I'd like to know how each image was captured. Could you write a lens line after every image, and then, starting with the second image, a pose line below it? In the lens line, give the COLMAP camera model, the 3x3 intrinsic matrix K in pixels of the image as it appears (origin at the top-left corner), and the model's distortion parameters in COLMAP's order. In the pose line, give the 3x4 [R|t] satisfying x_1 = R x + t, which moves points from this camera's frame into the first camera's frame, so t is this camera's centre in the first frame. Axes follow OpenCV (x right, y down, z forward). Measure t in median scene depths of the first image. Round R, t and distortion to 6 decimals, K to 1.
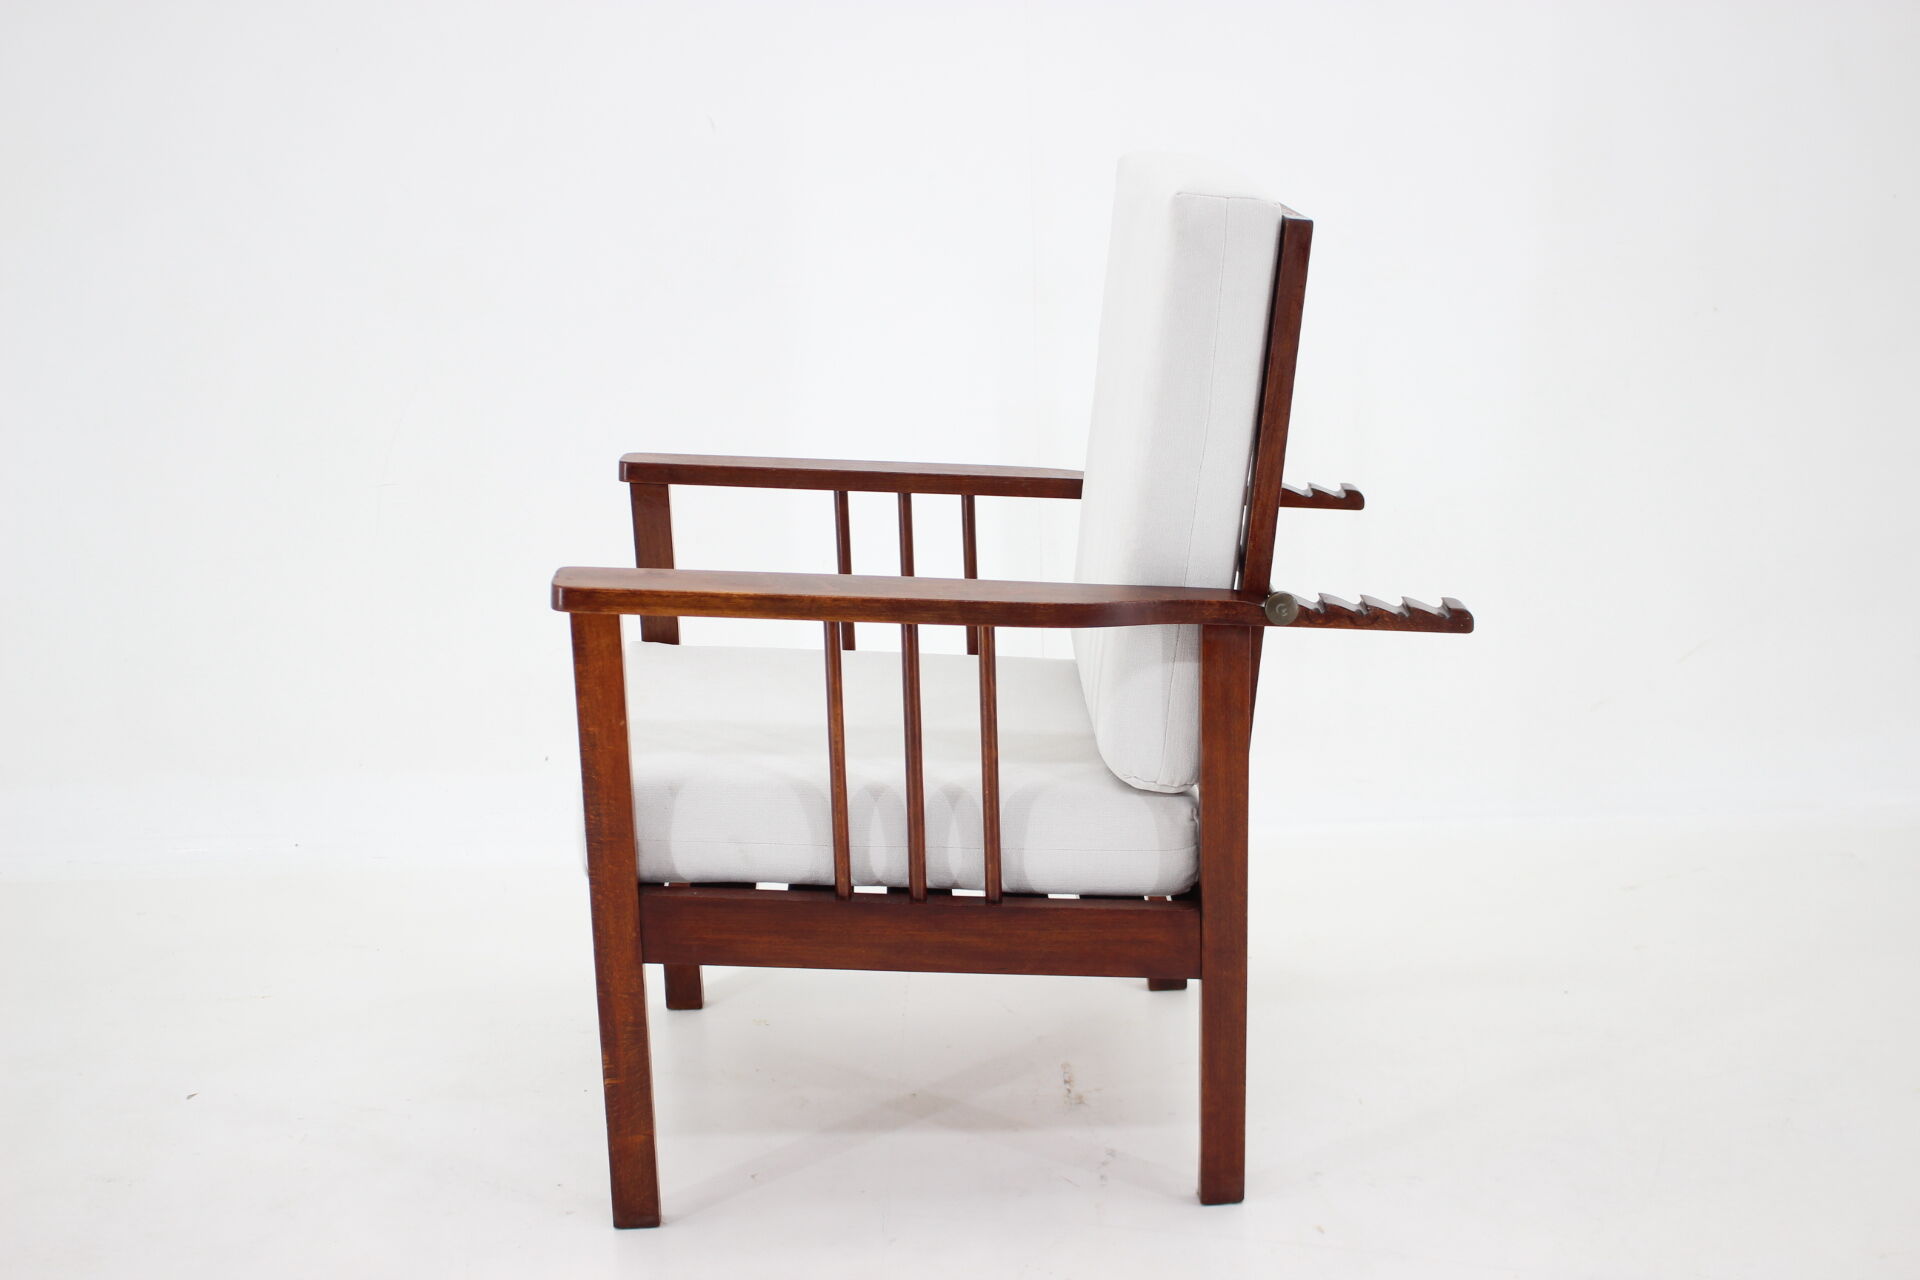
lens RADIAL K [[1752.2, 0, 950.0], [0, 1752.2, 648.9], [0, 0, 1]] dist [-0.067849, 0.000000]
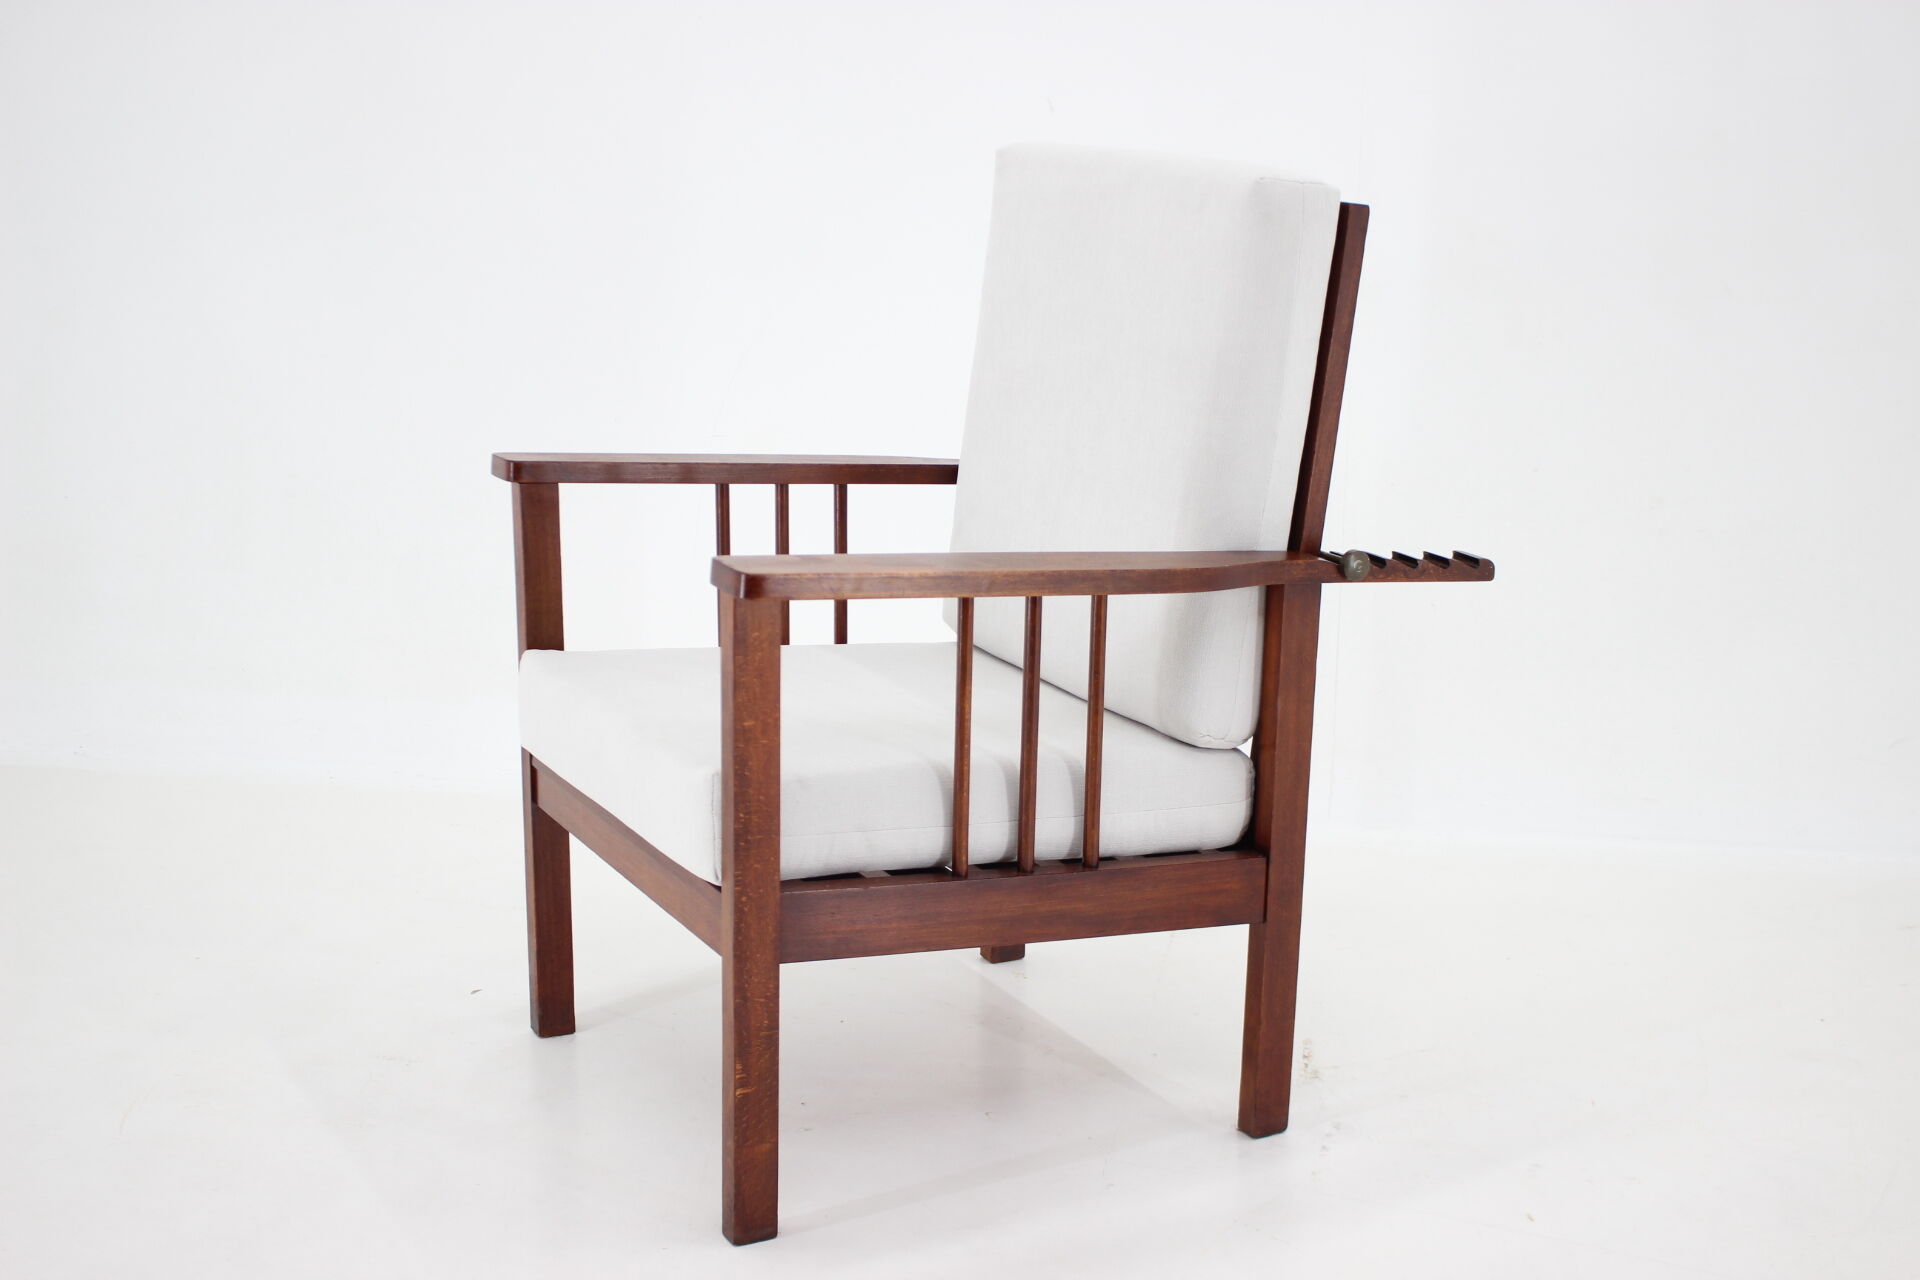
lens RADIAL K [[1752.2, 0, 959.8], [0, 1752.2, 637.0], [0, 0, 1]] dist [-0.067849, 0.000000]
pose [[0.958036, -0.061872, 0.279891, -0.329675], [0.064209, 0.997936, 0.000823, 0.004494], [-0.279364, 0.017183, 0.960032, 0.035736]]
